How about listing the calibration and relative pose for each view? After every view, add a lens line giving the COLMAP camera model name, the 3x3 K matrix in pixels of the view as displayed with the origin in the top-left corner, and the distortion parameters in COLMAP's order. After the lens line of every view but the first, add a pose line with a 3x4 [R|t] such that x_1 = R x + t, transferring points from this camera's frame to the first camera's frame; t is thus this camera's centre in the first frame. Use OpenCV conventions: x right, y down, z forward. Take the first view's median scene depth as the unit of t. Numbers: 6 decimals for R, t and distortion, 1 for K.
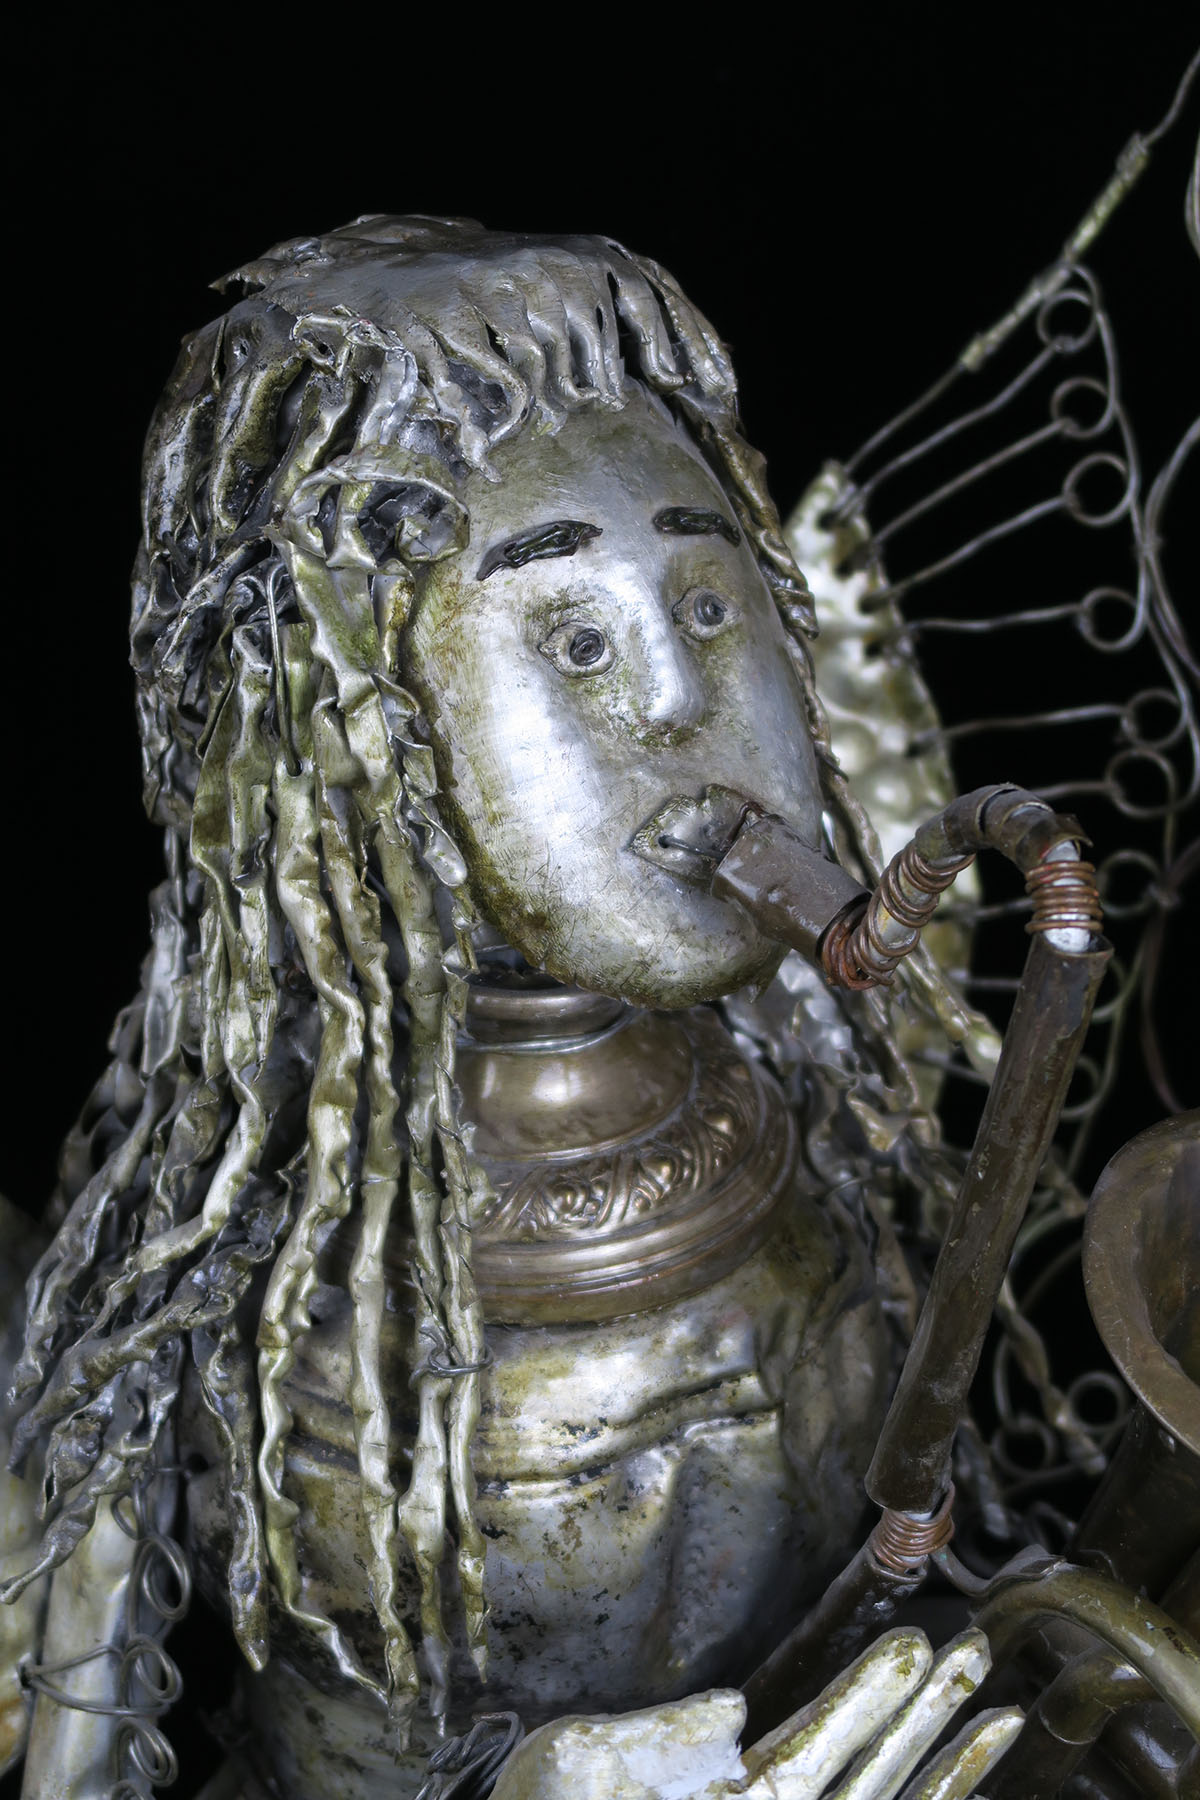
lens RADIAL K [[4461.3, 0, 663.5], [0, 4461.3, 919.9], [0, 0, 1]] dist [-0.008480, 0.000000]
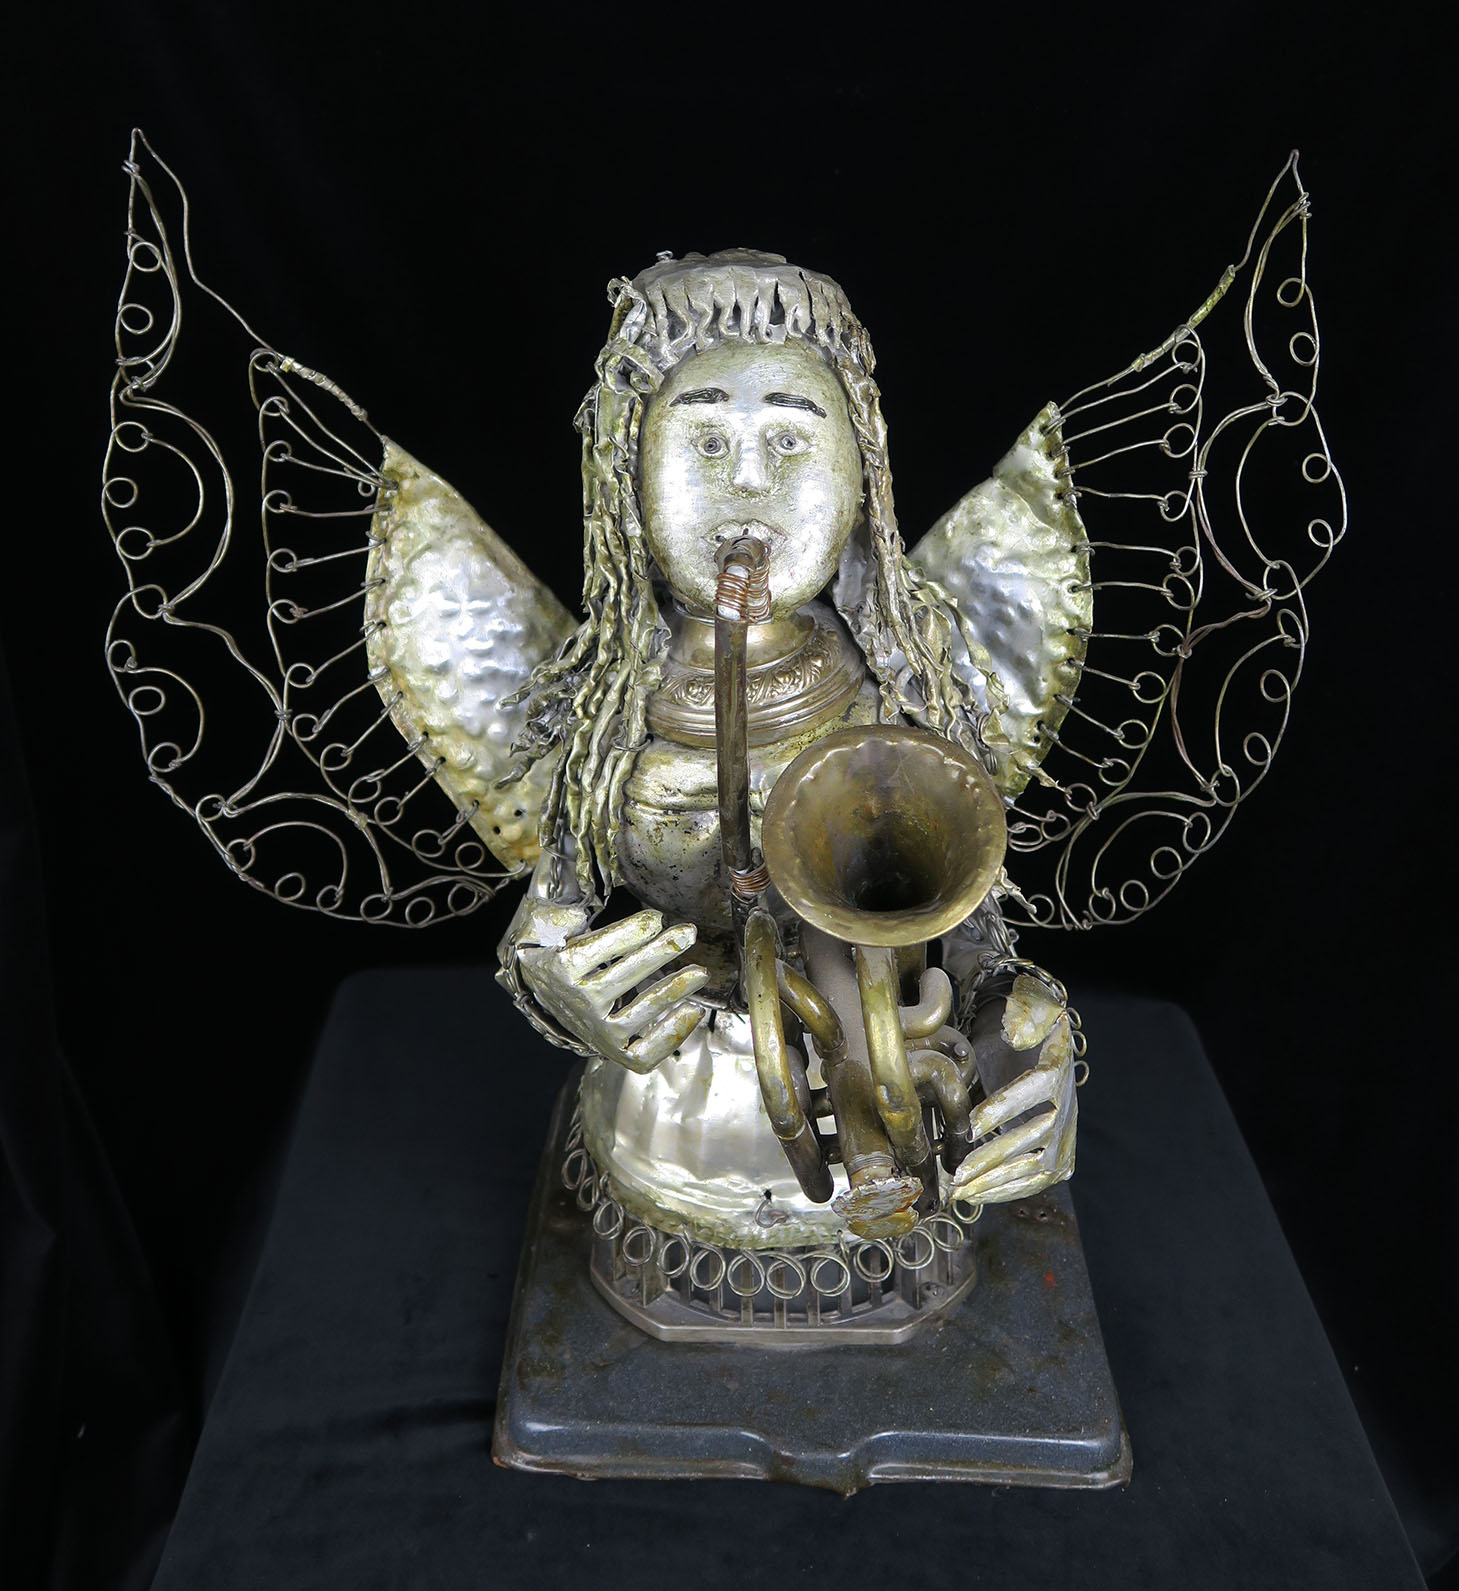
lens RADIAL K [[1904.1, 0, 728.6], [0, 1904.1, 514.1], [0, 0, 1]] dist [0.058984, 0.000000]
pose [[0.755971, 0.213966, -0.618649, 0.557568], [-0.224180, 0.972546, 0.062423, -0.085259], [0.615022, 0.091499, 0.783184, 0.255307]]
